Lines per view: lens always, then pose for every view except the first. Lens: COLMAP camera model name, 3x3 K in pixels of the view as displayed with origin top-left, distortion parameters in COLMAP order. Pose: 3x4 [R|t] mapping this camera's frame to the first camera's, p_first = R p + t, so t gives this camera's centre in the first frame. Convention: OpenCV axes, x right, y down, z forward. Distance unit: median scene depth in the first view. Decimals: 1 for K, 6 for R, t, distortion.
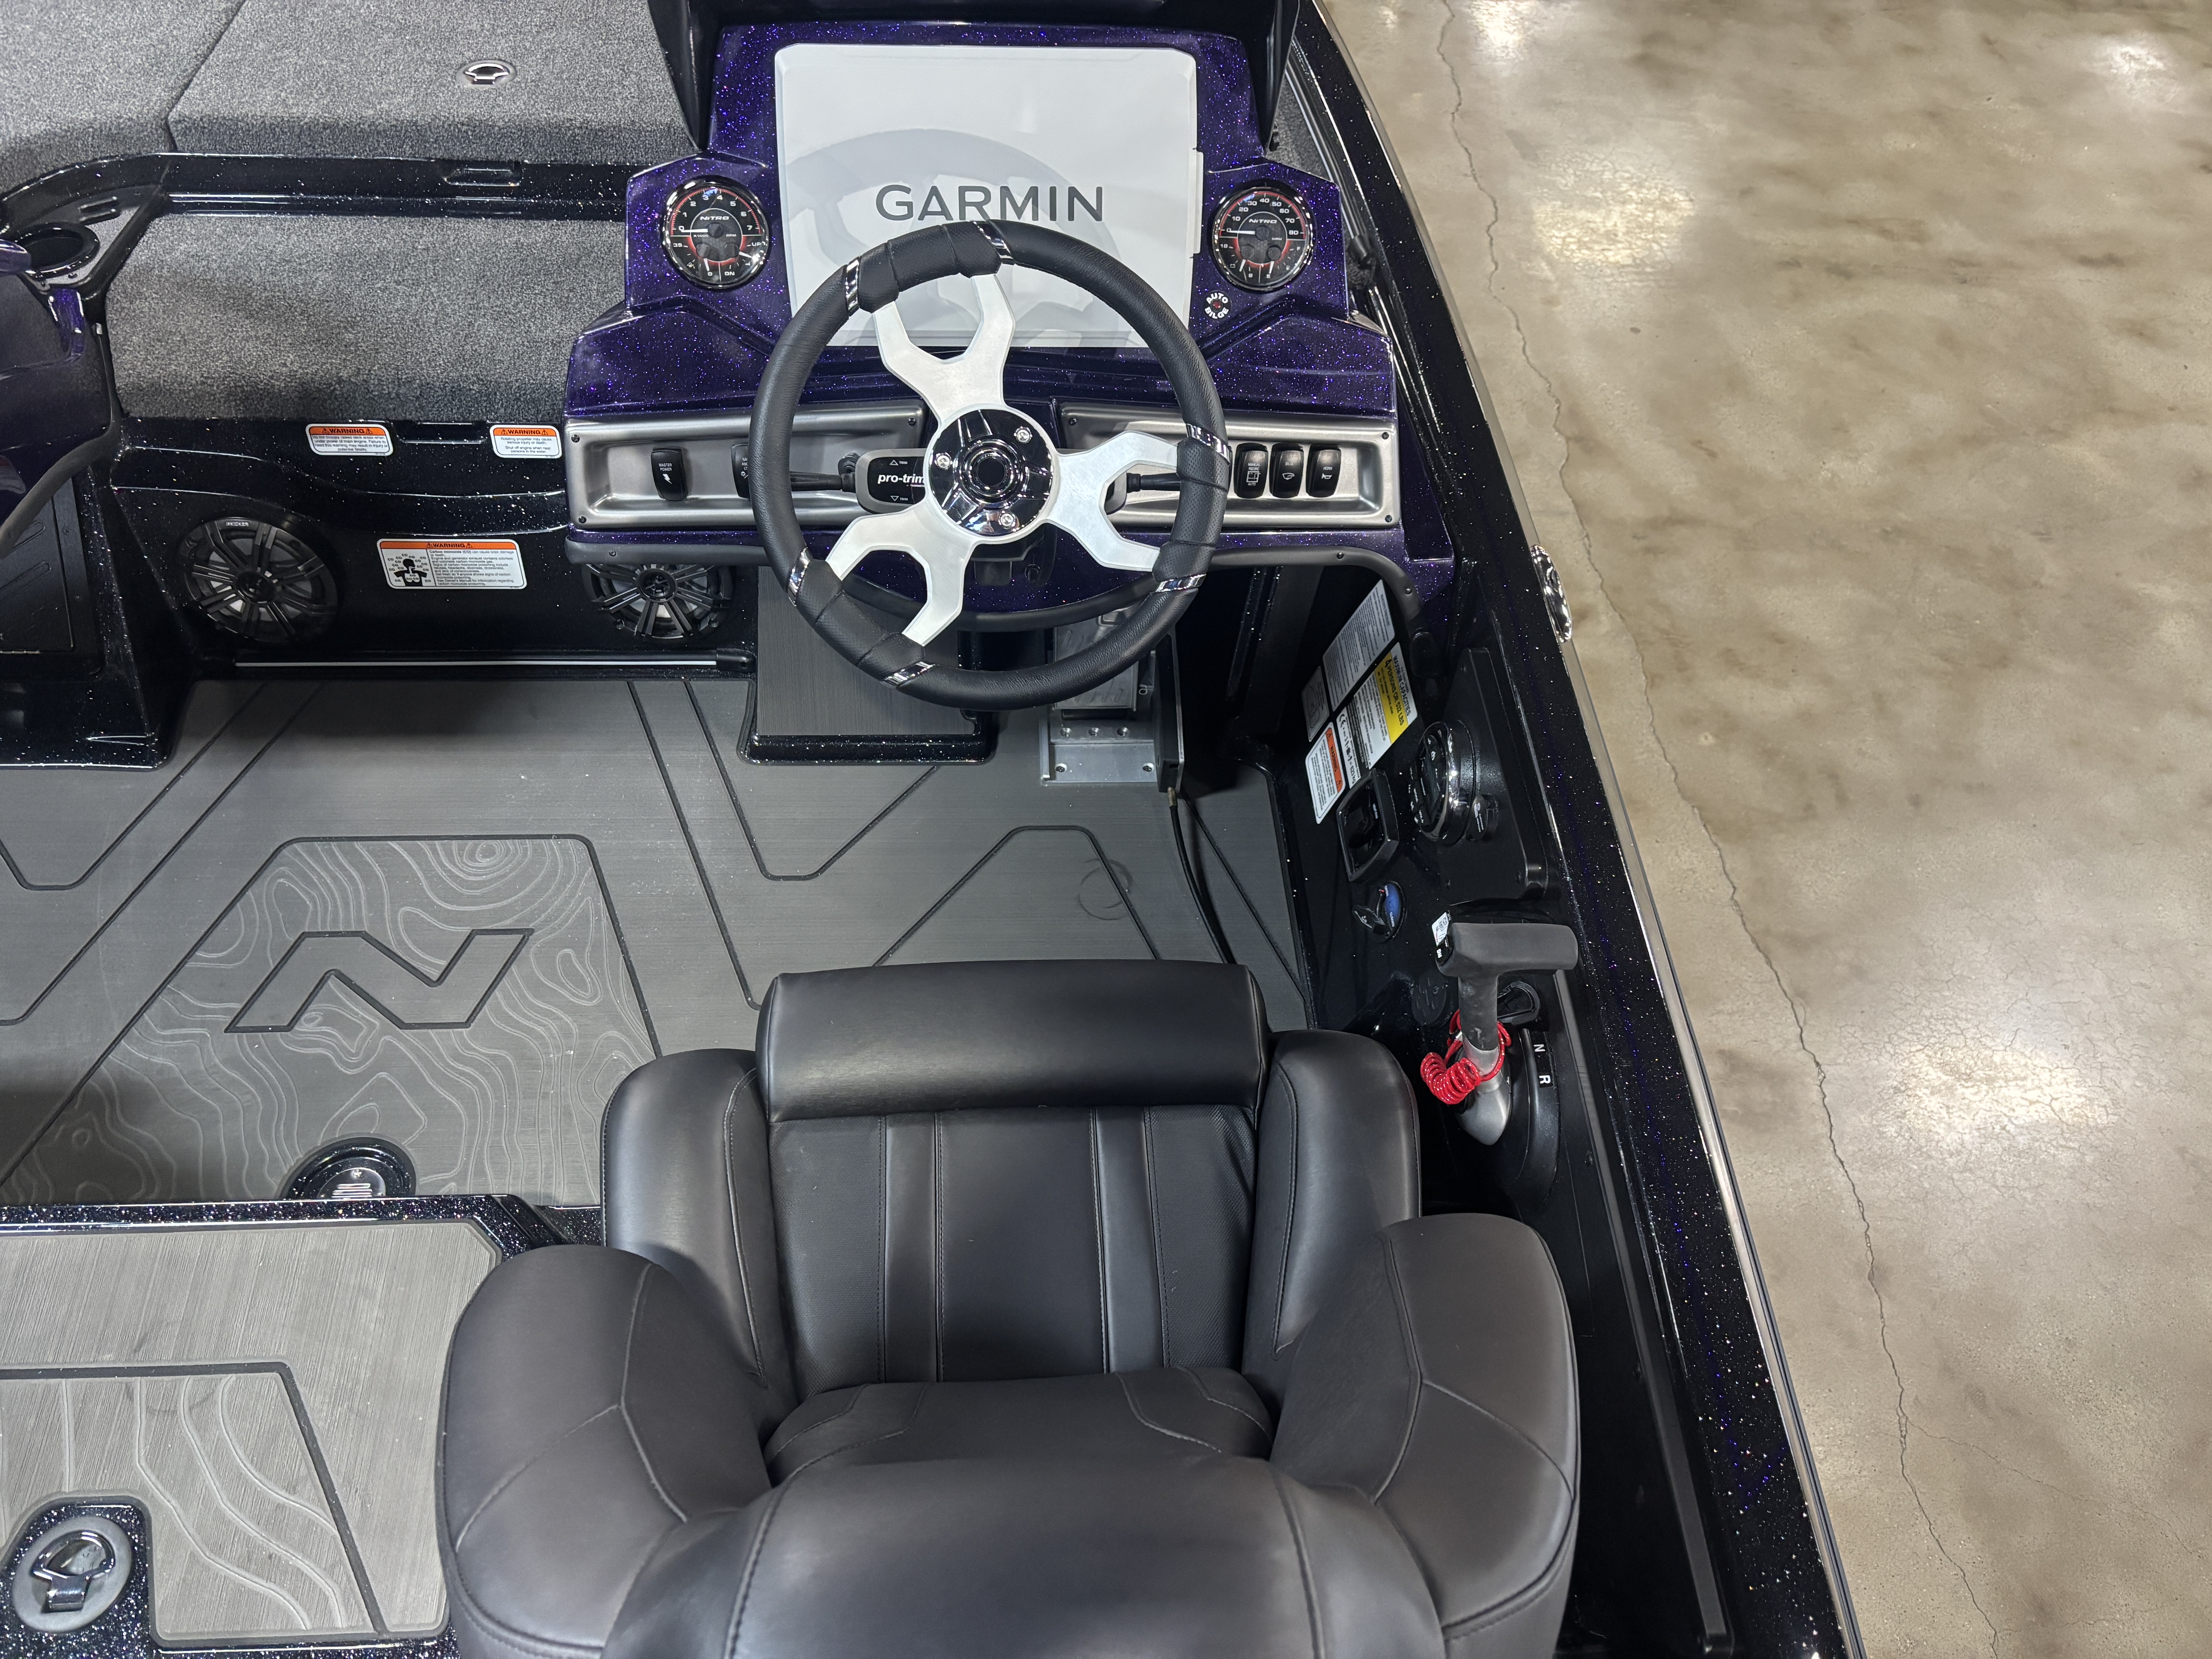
lens RADIAL K [[1644.2, 0, 1109.5], [0, 1644.2, 868.1], [0, 0, 1]] dist [0.078194, -0.091997]
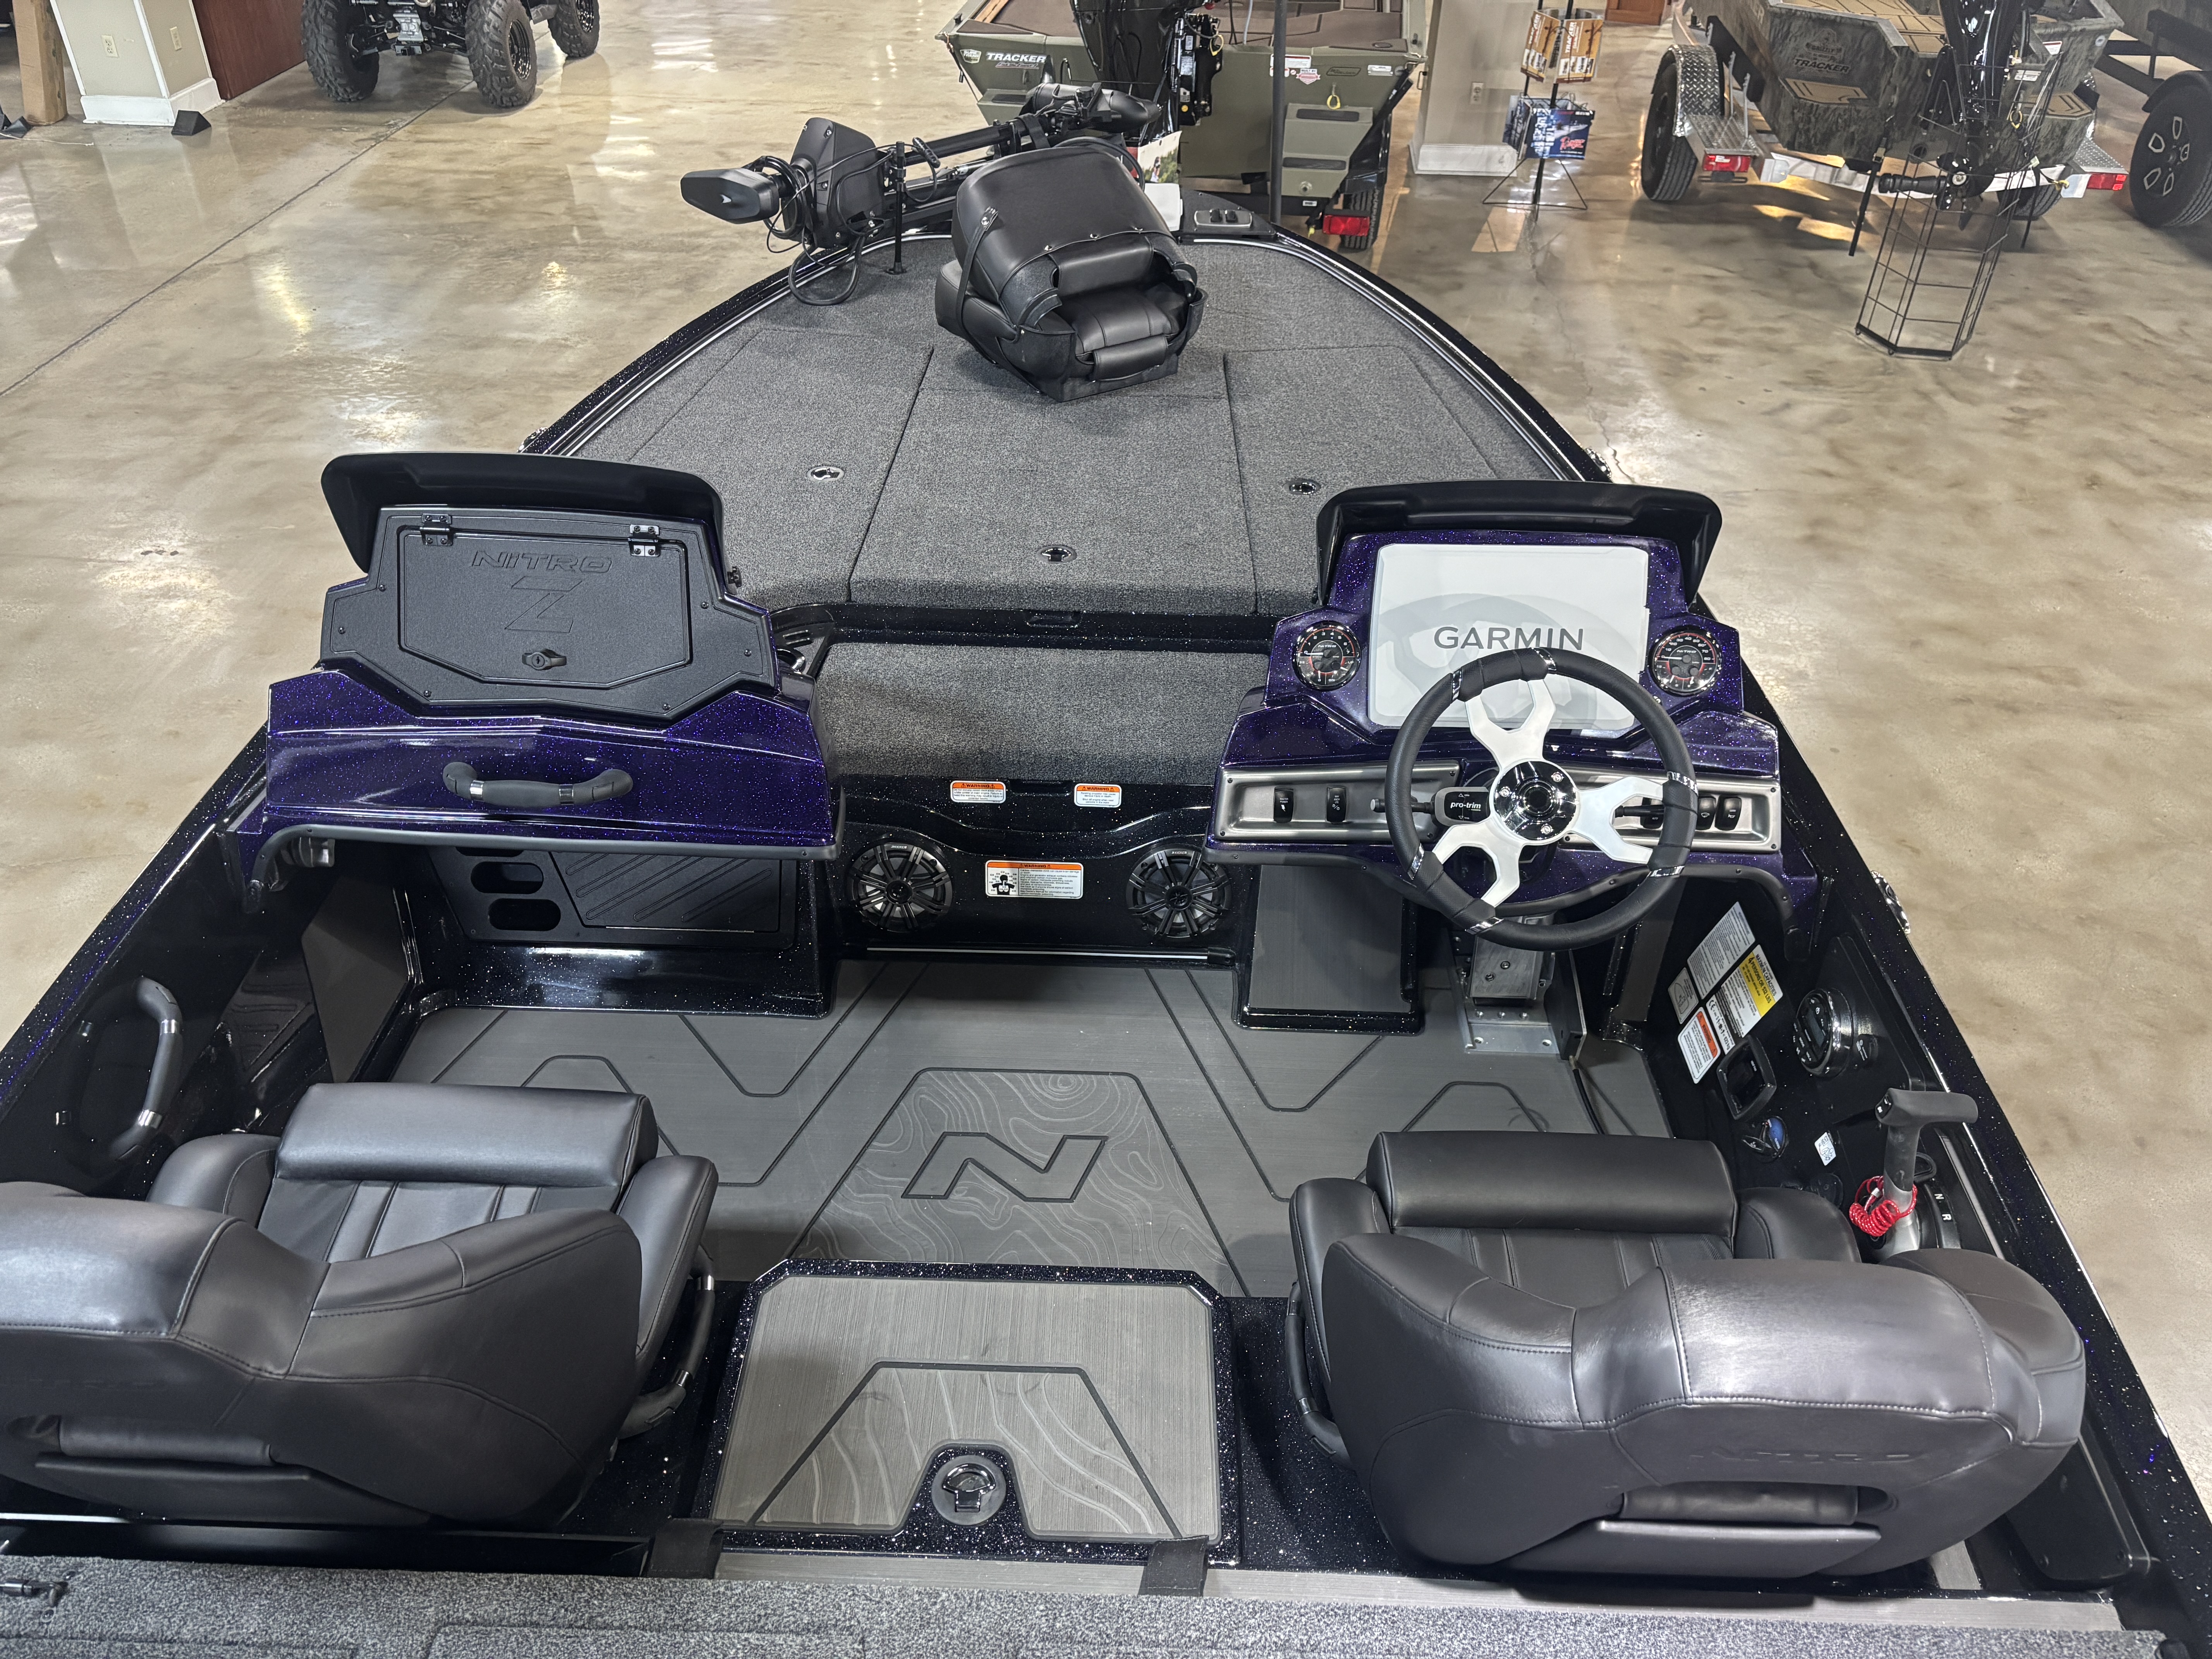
lens RADIAL K [[1644.2, 0, 1109.5], [0, 1644.2, 868.1], [0, 0, 1]] dist [0.078194, -0.091997]
pose [[0.997100, 0.023612, -0.072343, -0.237986], [-0.040584, 0.969167, -0.243041, 0.141830], [0.064374, 0.245272, 0.967315, -0.332753]]
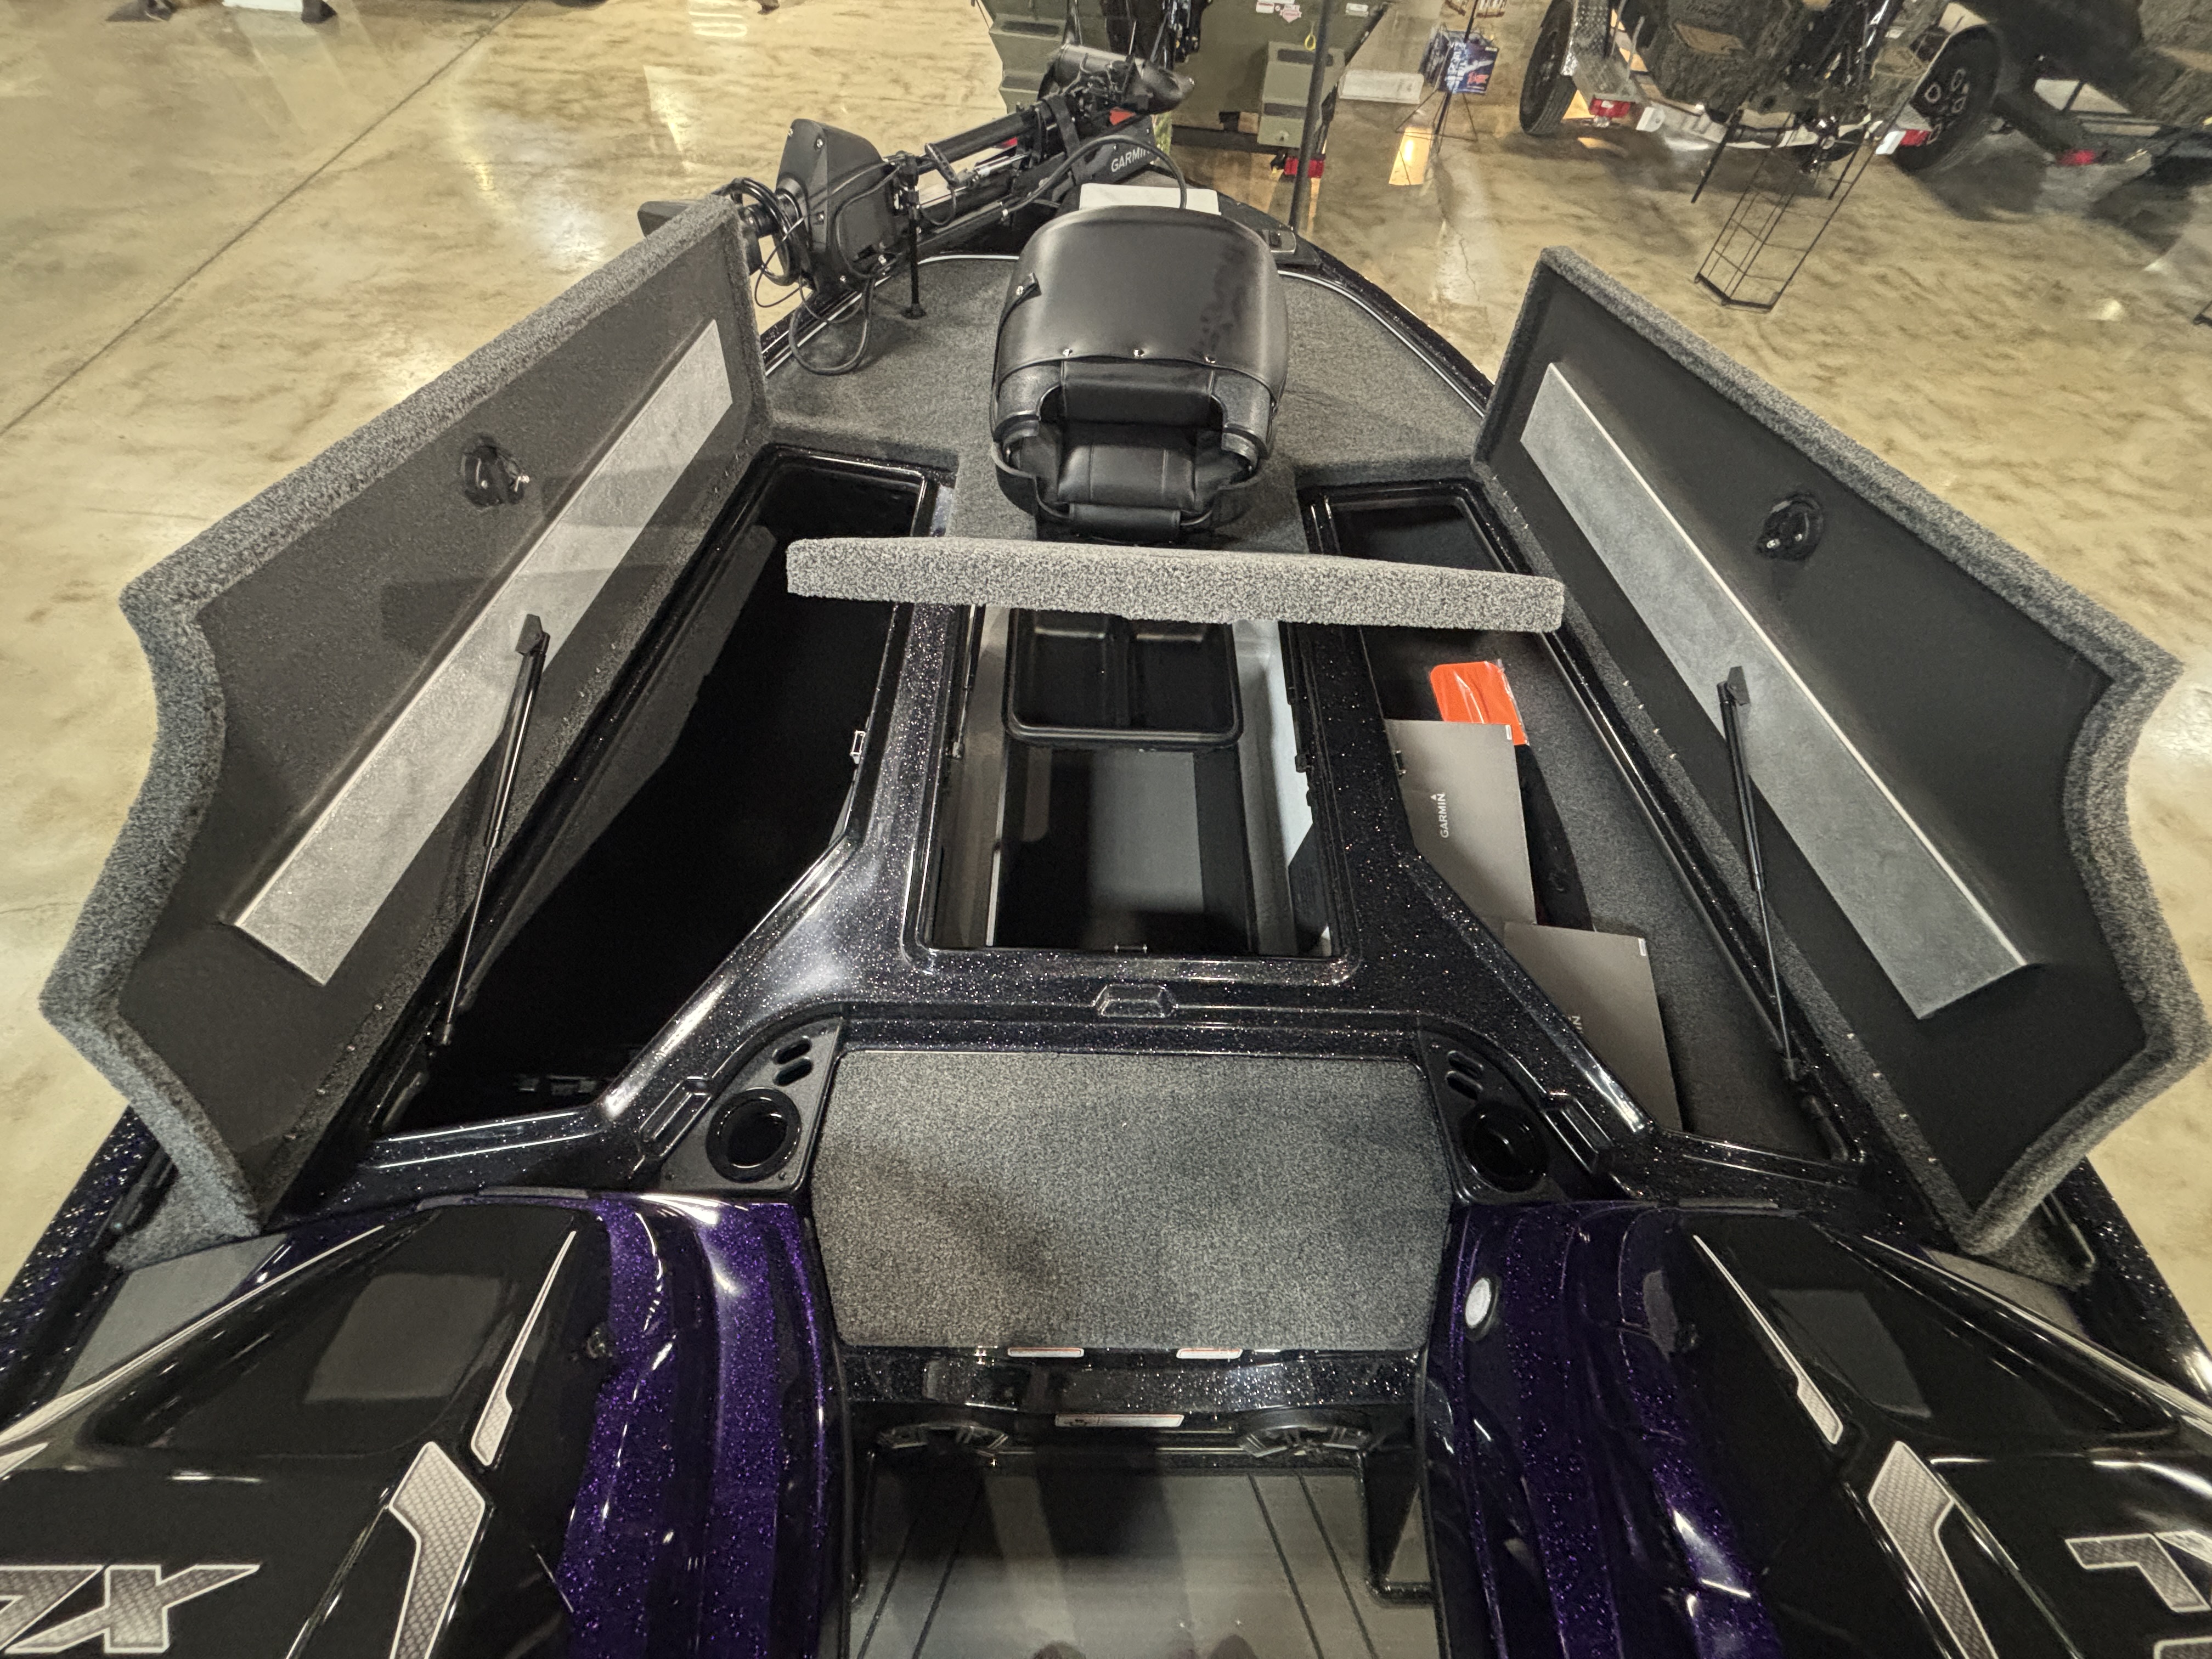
lens RADIAL K [[868.8, 0, 1106.0], [0, 868.8, 829.5], [0, 0, 1]] dist [0.022453, -0.008746]
pose [[0.998835, 0.044832, -0.017854, -0.419364], [-0.043077, 0.995114, 0.088841, -0.628719], [0.021750, -0.087969, 0.995886, 0.478327]]
